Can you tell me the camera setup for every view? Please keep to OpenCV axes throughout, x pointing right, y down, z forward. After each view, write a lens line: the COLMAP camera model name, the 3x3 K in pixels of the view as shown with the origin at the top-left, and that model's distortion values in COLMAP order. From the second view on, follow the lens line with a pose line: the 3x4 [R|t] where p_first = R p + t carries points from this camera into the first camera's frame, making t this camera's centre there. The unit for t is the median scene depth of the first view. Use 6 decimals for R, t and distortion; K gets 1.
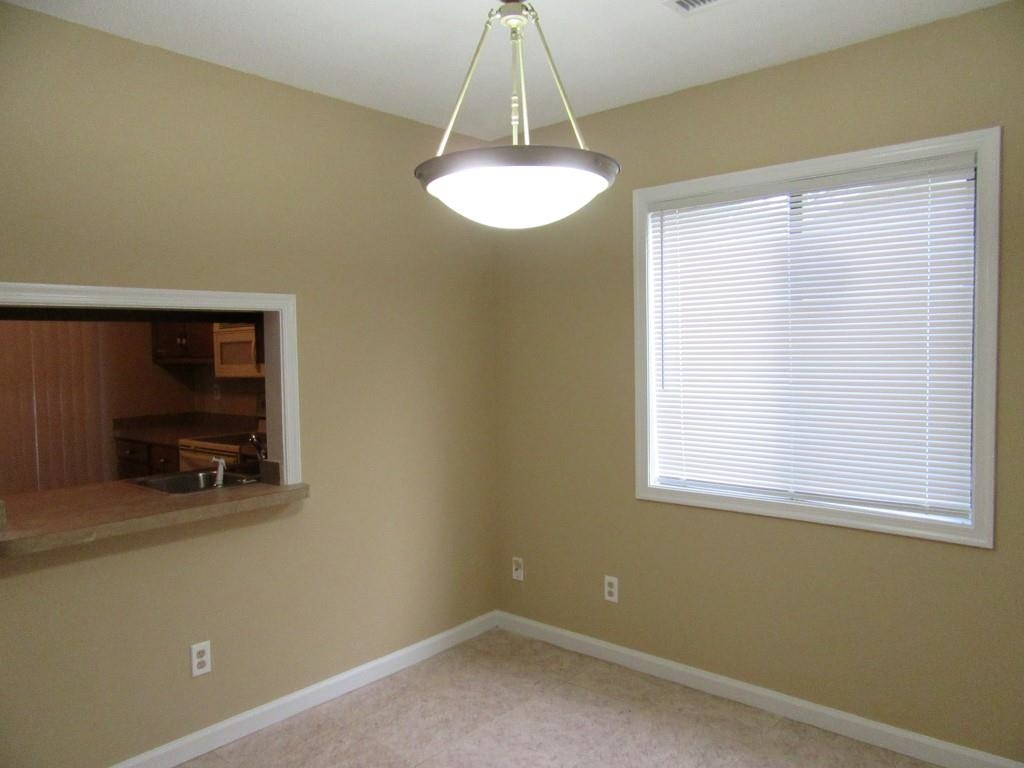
lens RADIAL K [[758.8, 0, 509.8], [0, 758.8, 386.6], [0, 0, 1]] dist [0.002558, -0.010268]
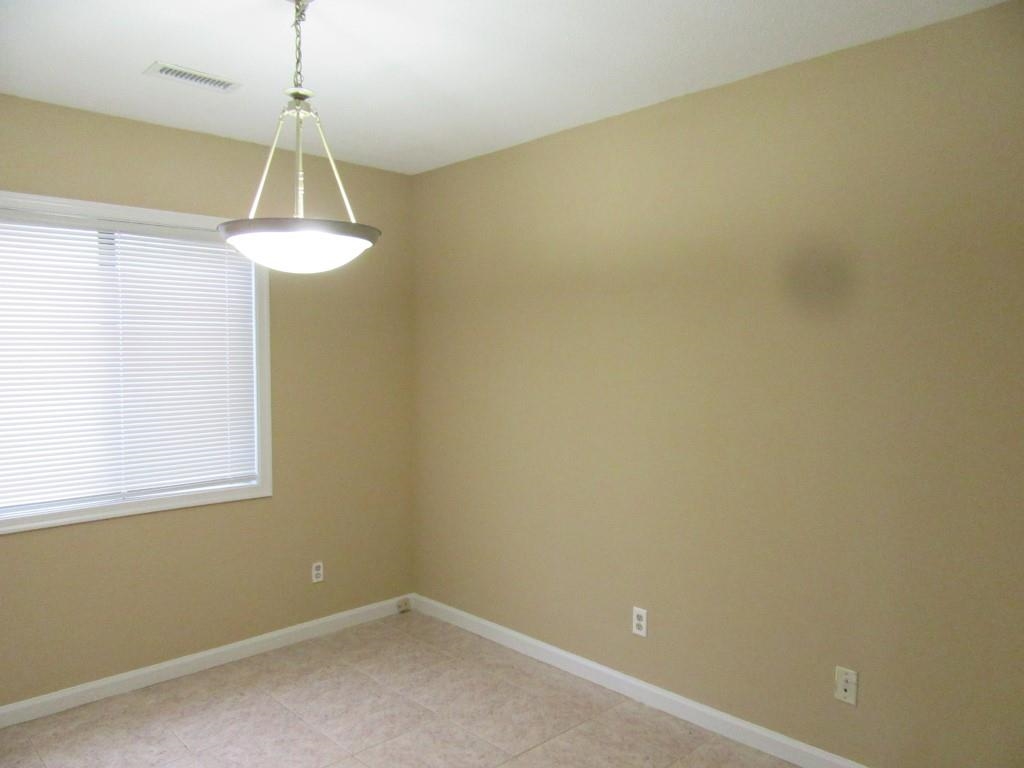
lens RADIAL K [[758.8, 0, 509.5], [0, 758.8, 382.7], [0, 0, 1]] dist [0.002558, -0.010268]
pose [[0.089156, -0.029759, 0.995573, -0.721215], [0.057372, 0.998047, 0.024695, -0.021717], [-0.994364, 0.054916, 0.090690, 0.315370]]
